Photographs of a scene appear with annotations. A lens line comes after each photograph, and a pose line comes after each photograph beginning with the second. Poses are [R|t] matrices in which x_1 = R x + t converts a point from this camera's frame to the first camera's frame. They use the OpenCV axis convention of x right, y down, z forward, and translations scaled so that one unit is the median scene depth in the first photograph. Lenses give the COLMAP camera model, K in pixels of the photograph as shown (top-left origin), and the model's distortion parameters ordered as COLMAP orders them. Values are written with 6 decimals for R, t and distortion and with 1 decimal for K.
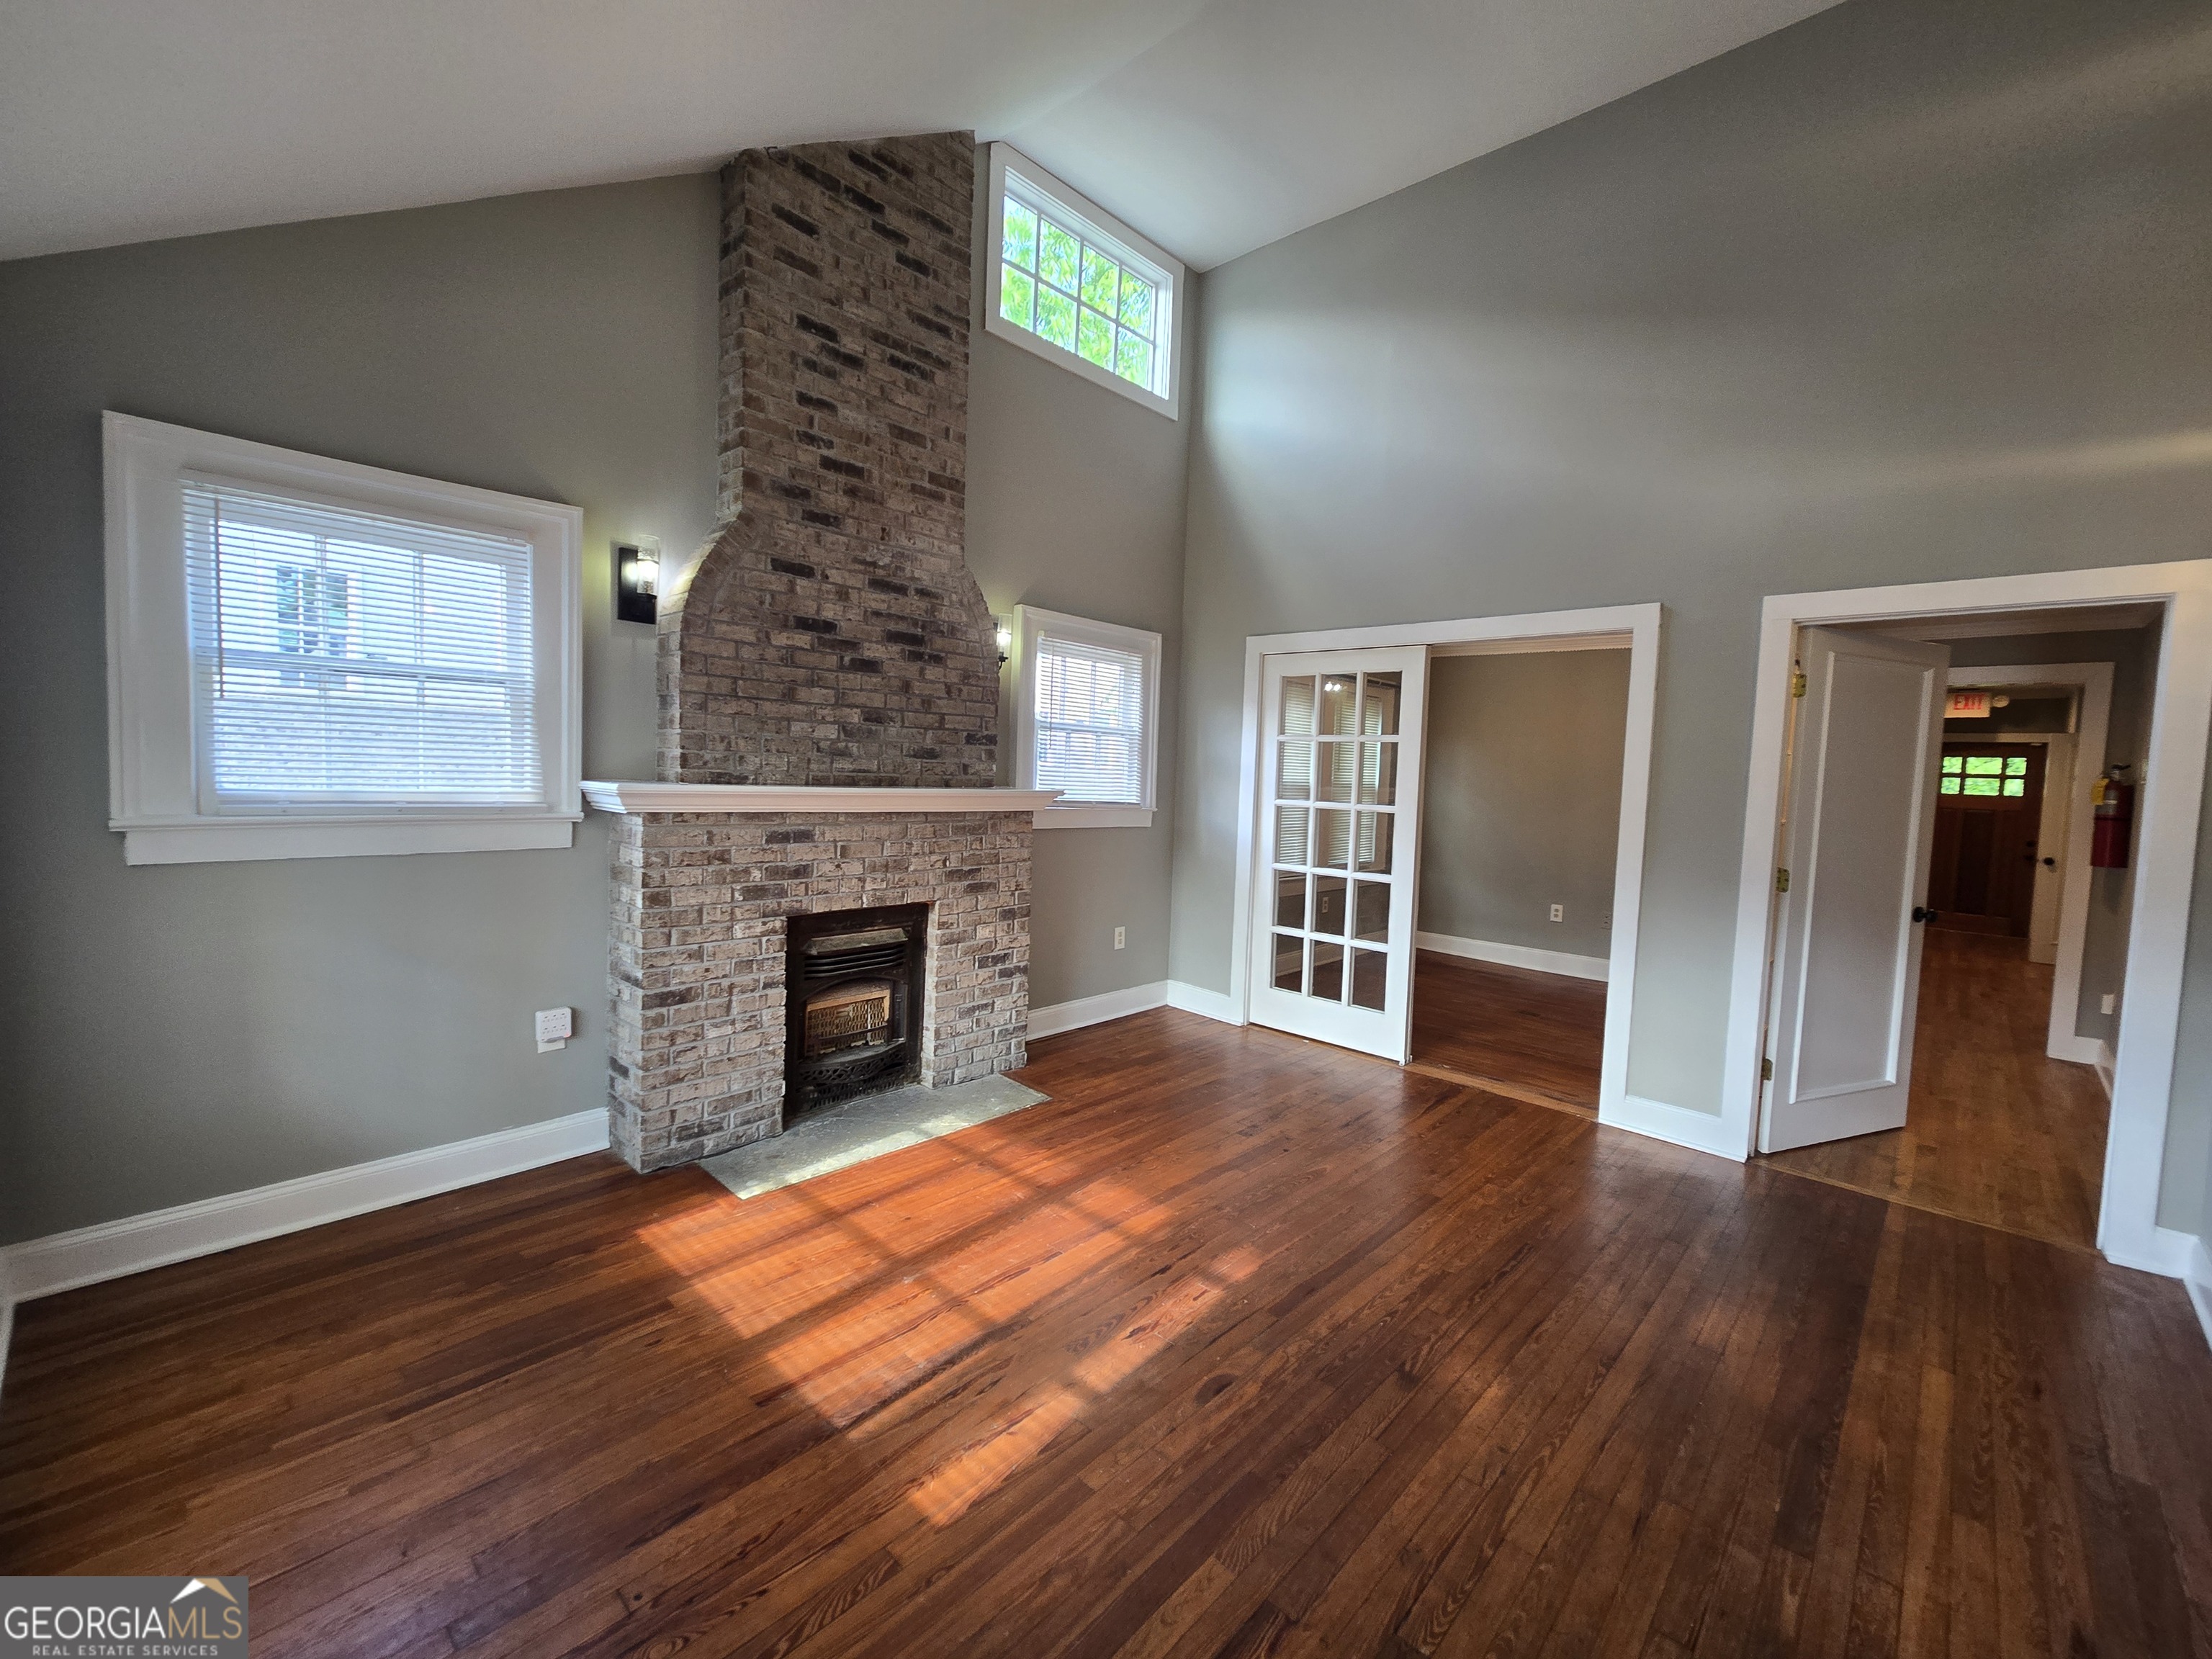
lens RADIAL K [[907.6, 0, 1109.8], [0, 907.6, 825.1], [0, 0, 1]] dist [0.004139, 0.000365]
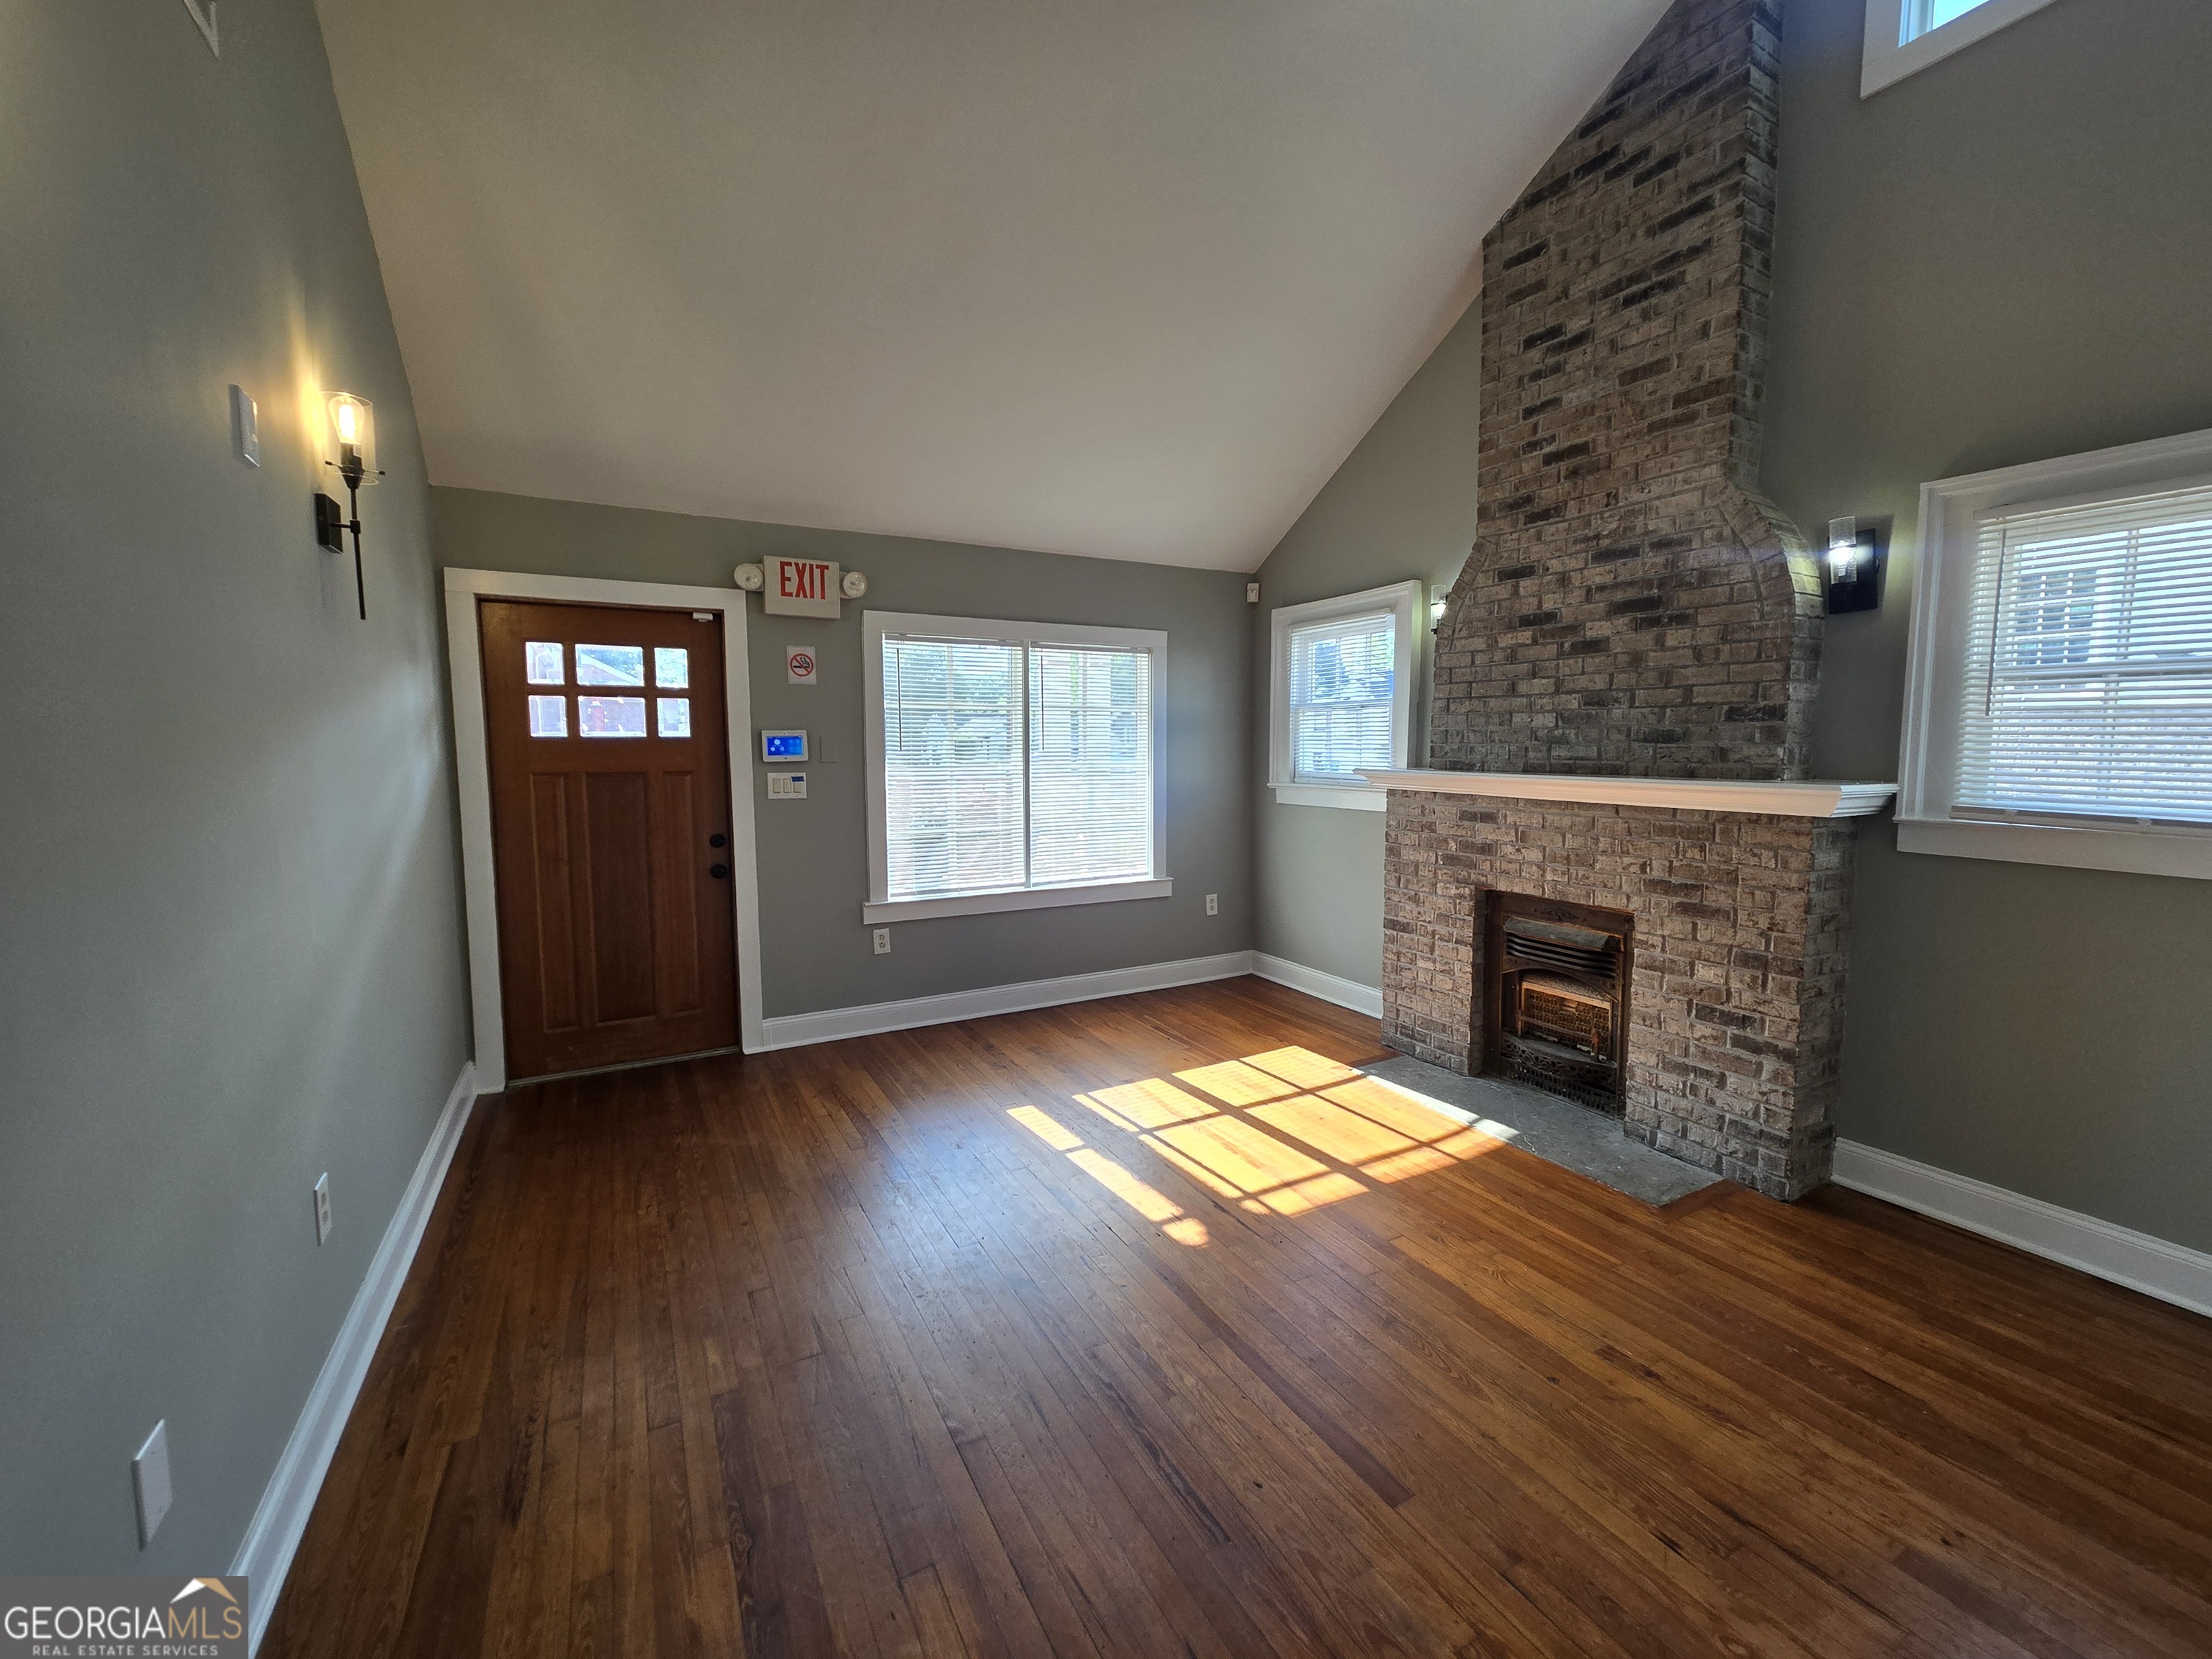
lens RADIAL K [[907.6, 0, 1109.8], [0, 907.6, 825.1], [0, 0, 1]] dist [0.004139, 0.000365]
pose [[-0.304661, 0.044313, -0.951429, 0.806002], [-0.076437, 0.994558, 0.070798, -0.020249], [0.949389, 0.094294, -0.299616, 0.841301]]
